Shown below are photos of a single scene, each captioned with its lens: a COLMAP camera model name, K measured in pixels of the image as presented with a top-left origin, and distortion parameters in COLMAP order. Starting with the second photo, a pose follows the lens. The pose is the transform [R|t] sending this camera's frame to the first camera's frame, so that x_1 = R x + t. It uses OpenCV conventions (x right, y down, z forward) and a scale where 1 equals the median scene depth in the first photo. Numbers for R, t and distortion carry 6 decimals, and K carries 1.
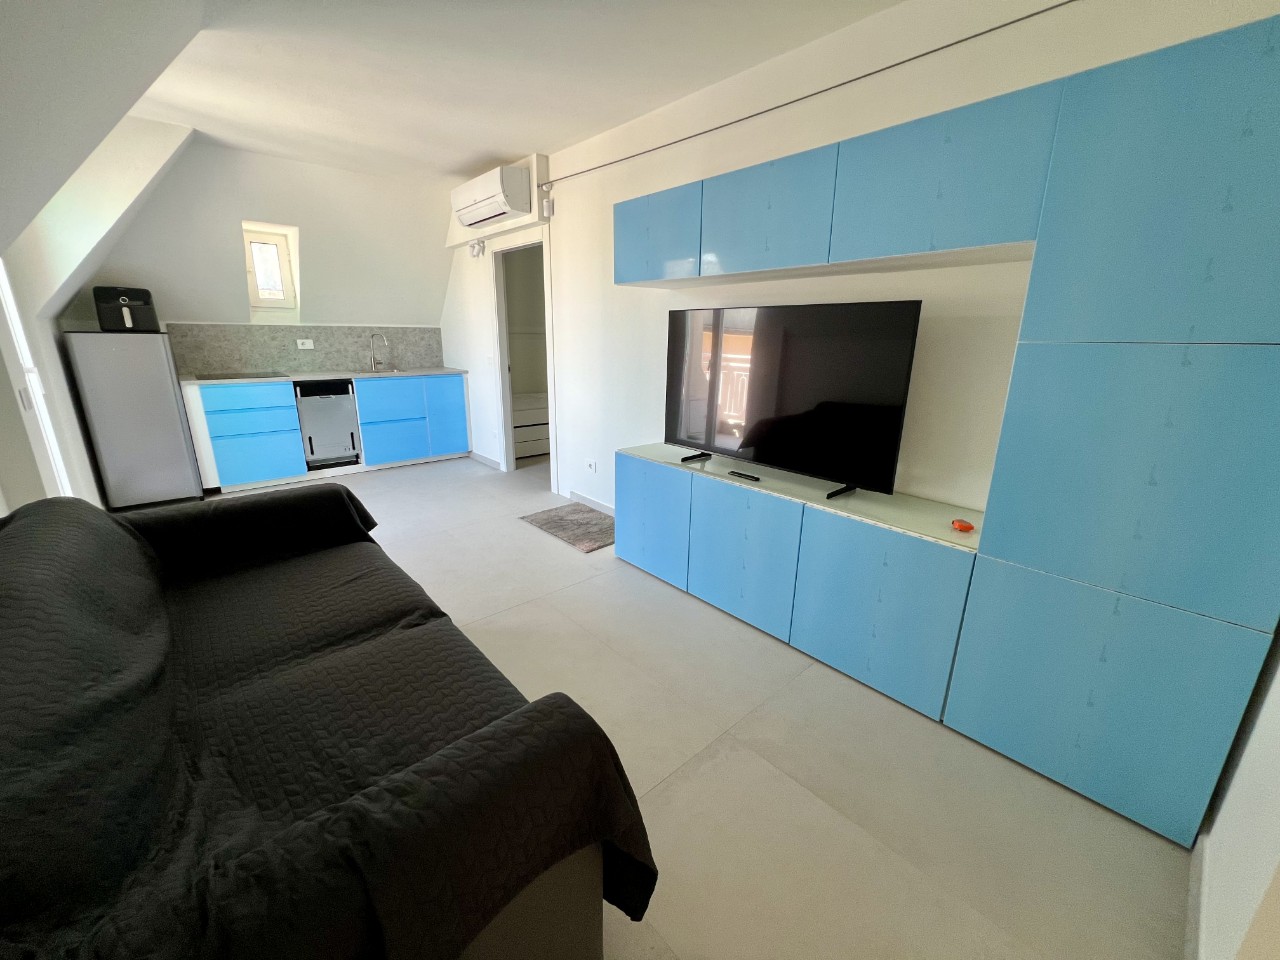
lens RADIAL K [[504.3, 0, 637.3], [0, 504.3, 477.0], [0, 0, 1]] dist [-0.006773, -0.000305]
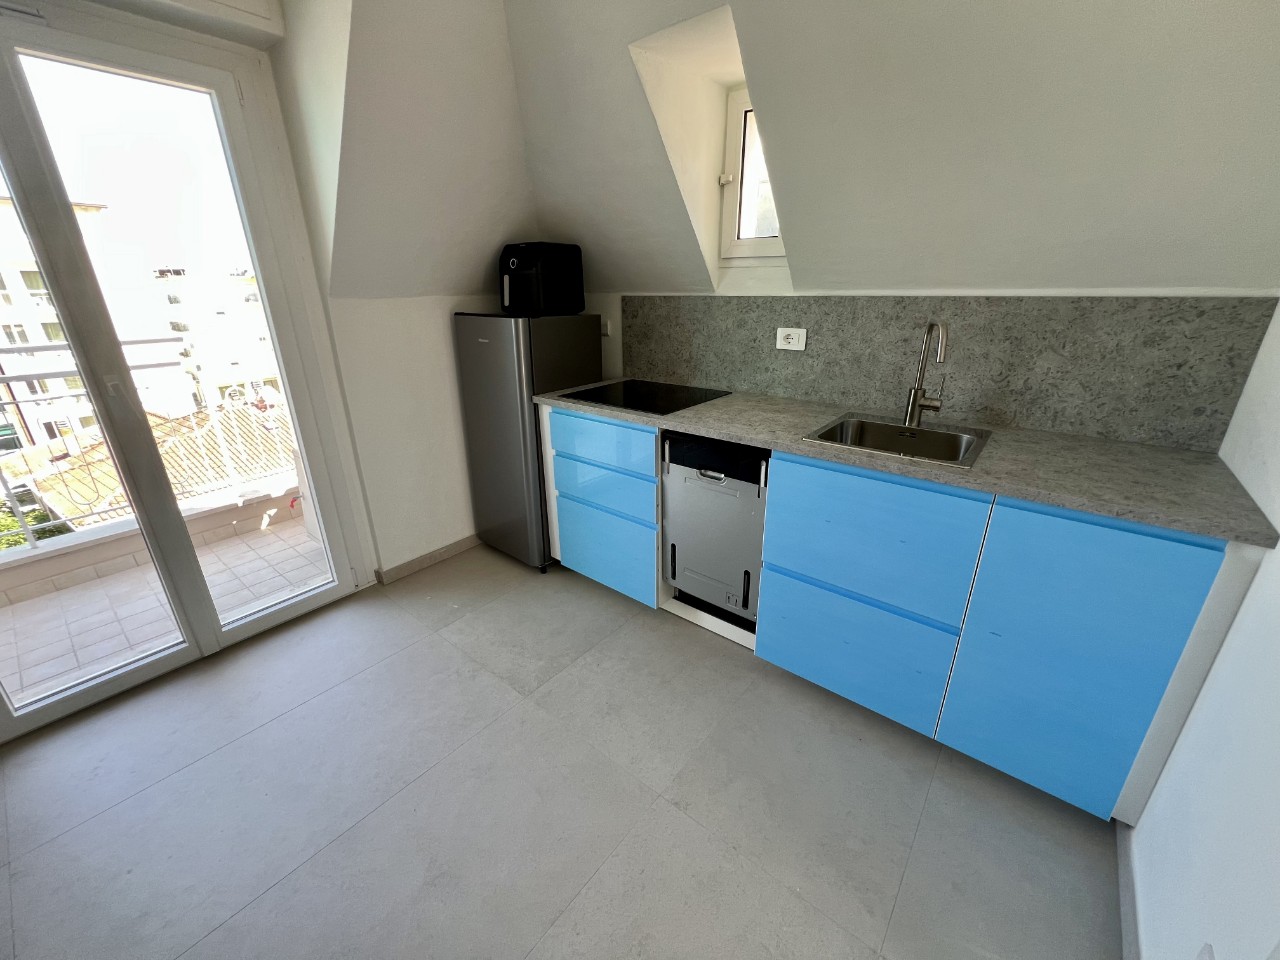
lens RADIAL K [[504.3, 0, 637.7], [0, 504.3, 474.9], [0, 0, 1]] dist [-0.006773, -0.000305]
pose [[0.155046, 0.331460, -0.930642, -0.277338], [-0.253403, 0.923860, 0.286827, -0.297677], [0.954855, 0.191356, 0.227234, 0.958370]]
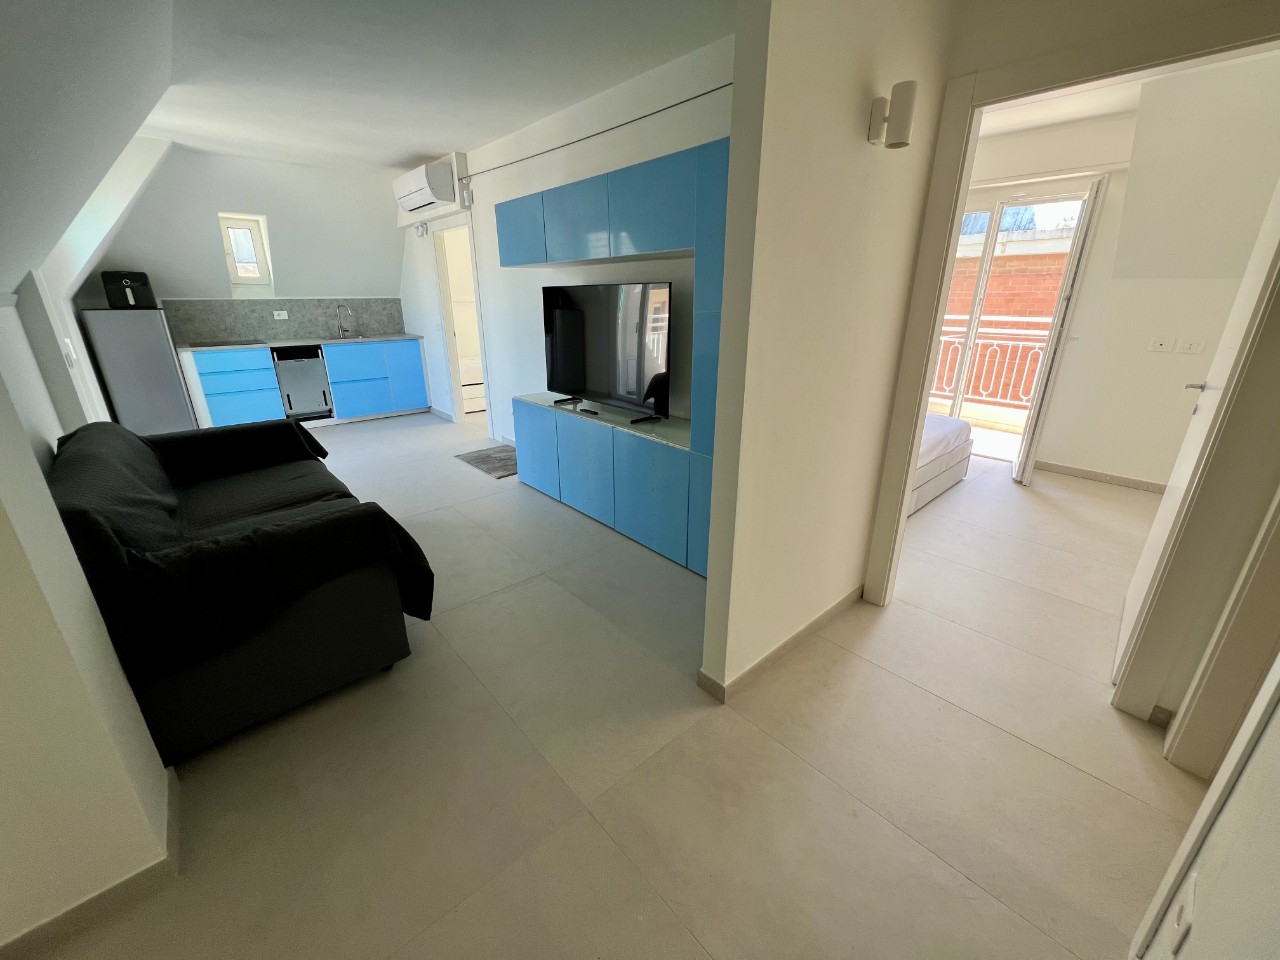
lens RADIAL K [[504.3, 0, 636.4], [0, 504.3, 476.2], [0, 0, 1]] dist [-0.006773, -0.000305]
pose [[0.999886, -0.011305, -0.010008, 0.210845], [0.011955, 0.997653, 0.067426, 0.049107], [0.009222, -0.067537, 0.997674, -0.222263]]
